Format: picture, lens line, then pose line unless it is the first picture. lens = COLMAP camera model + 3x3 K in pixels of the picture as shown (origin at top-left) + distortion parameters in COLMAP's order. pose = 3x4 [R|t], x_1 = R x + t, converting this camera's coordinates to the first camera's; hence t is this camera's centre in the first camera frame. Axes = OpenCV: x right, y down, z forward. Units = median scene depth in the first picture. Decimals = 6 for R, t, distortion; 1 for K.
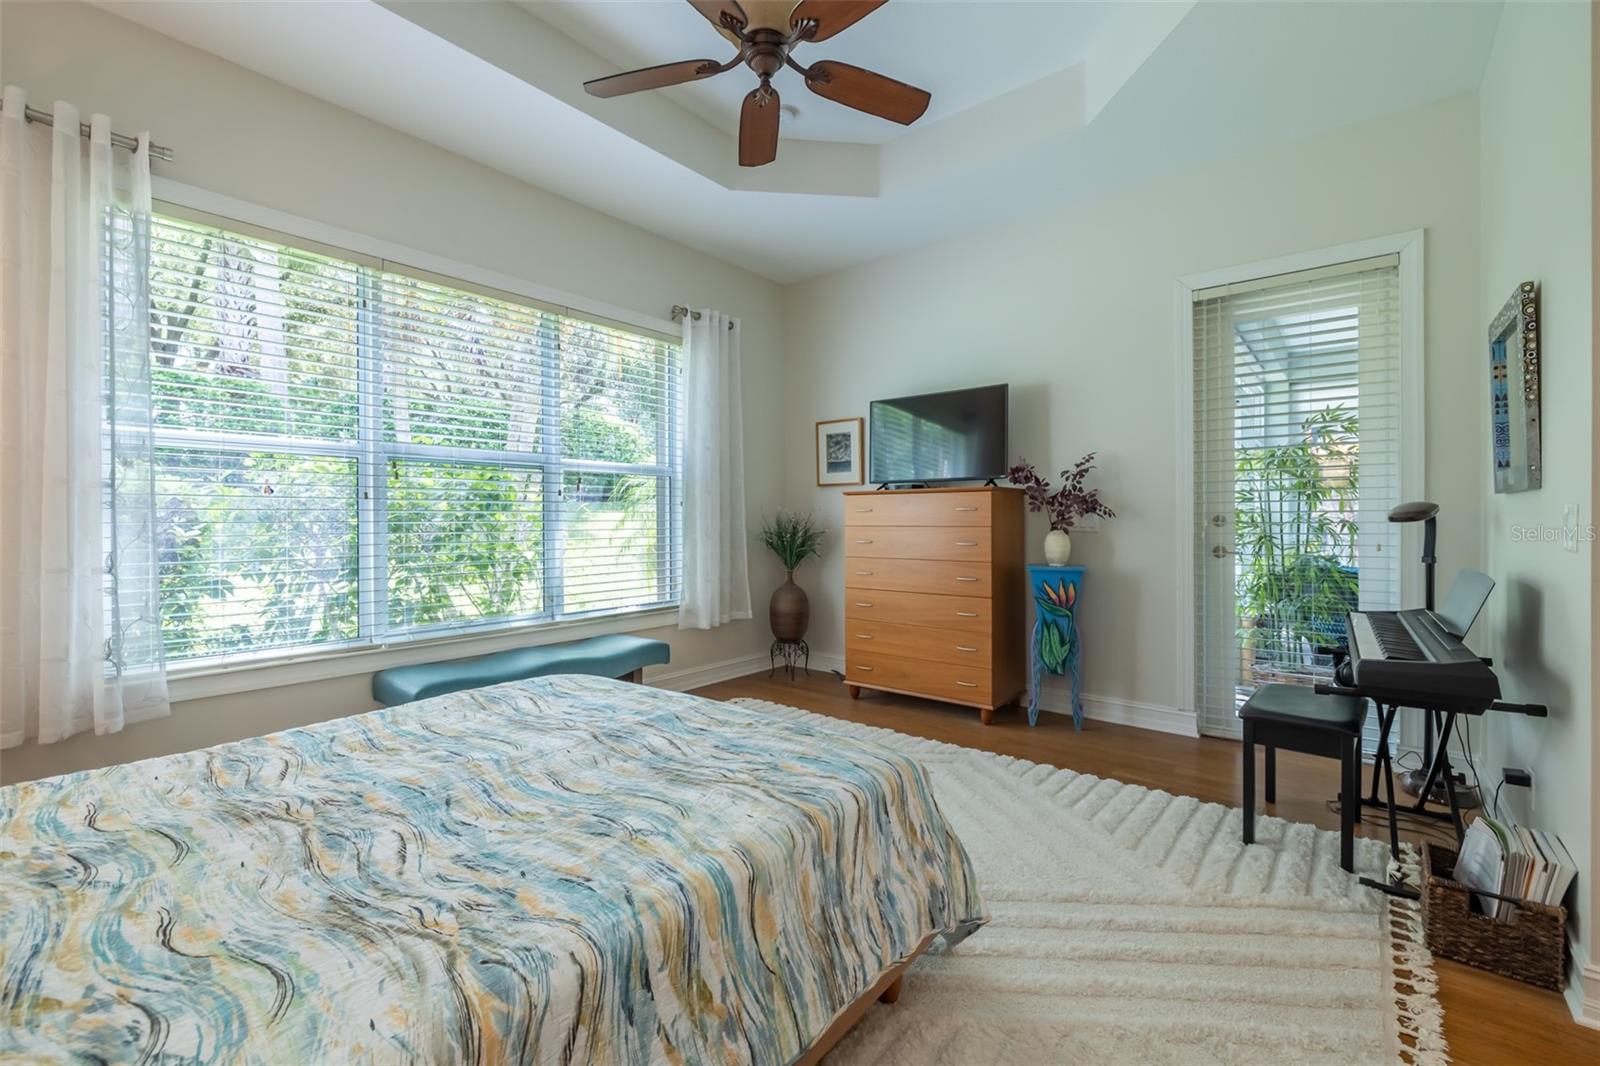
lens RADIAL K [[666.7, 0, 782.9], [0, 666.7, 522.8], [0, 0, 1]] dist [-0.000699, 0.000305]
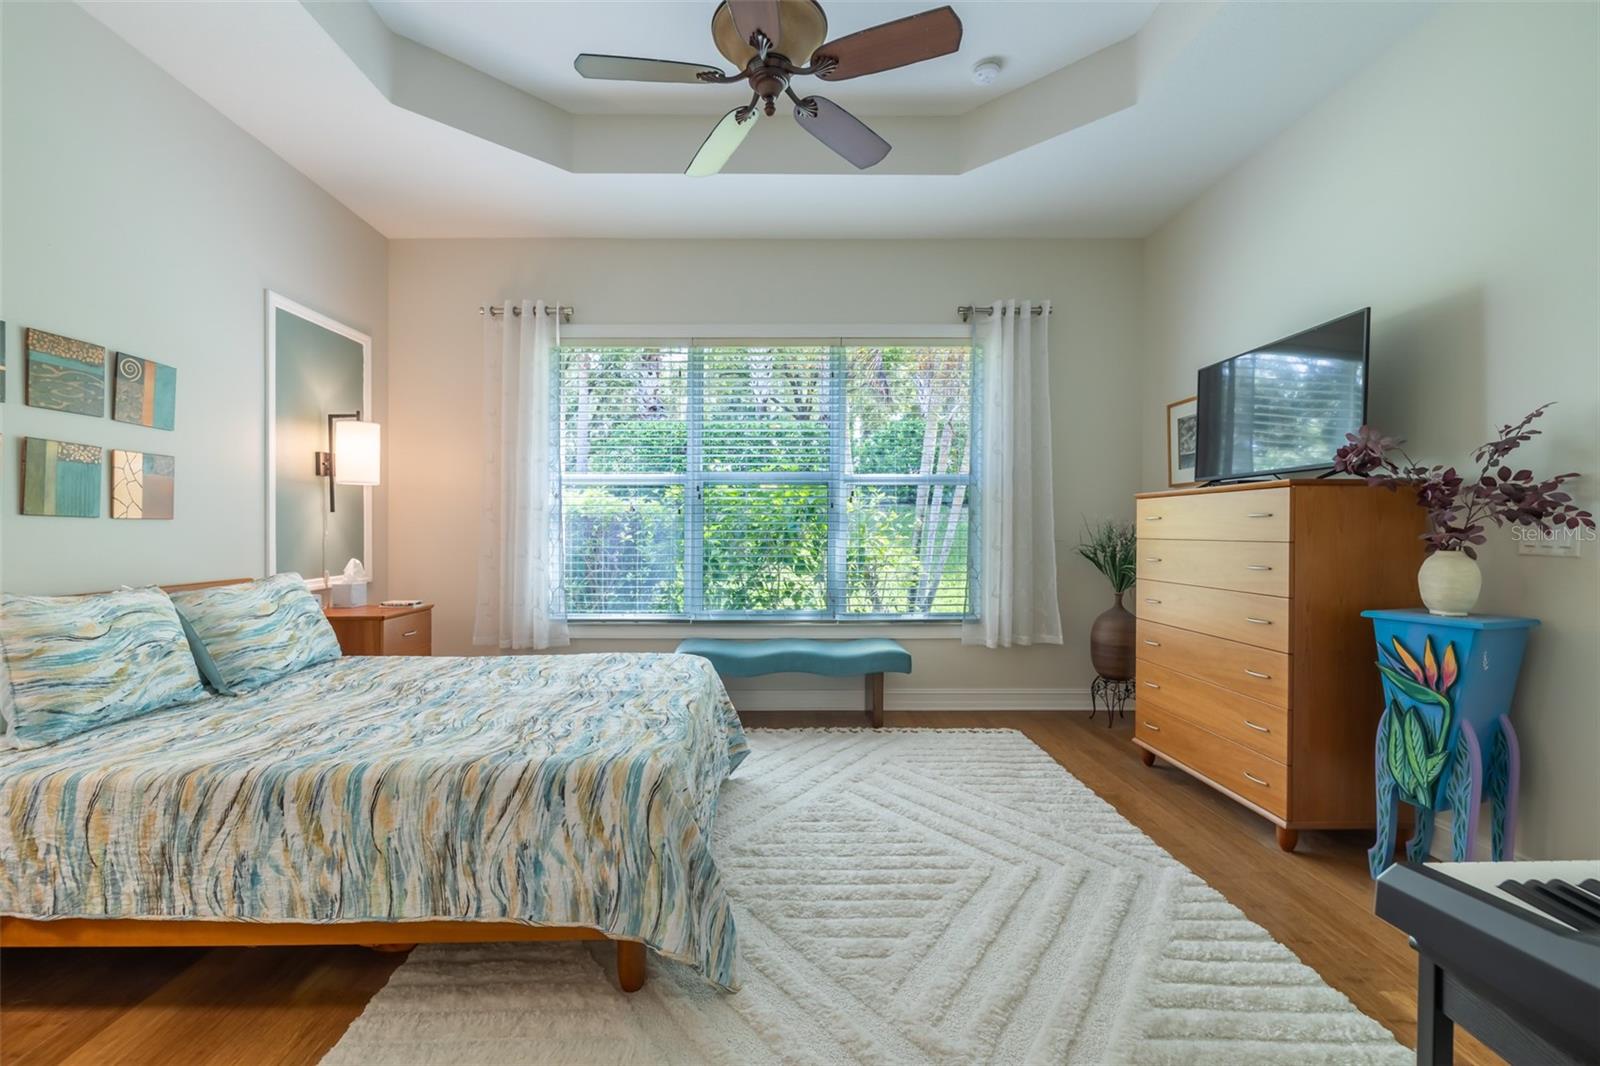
lens RADIAL K [[666.7, 0, 791.3], [0, 666.7, 534.7], [0, 0, 1]] dist [-0.000699, 0.000305]
pose [[0.655273, 0.009000, -0.755339, 1.024377], [-0.006506, 0.999959, 0.006271, -0.005461], [0.755364, 0.000805, 0.655305, 0.466426]]
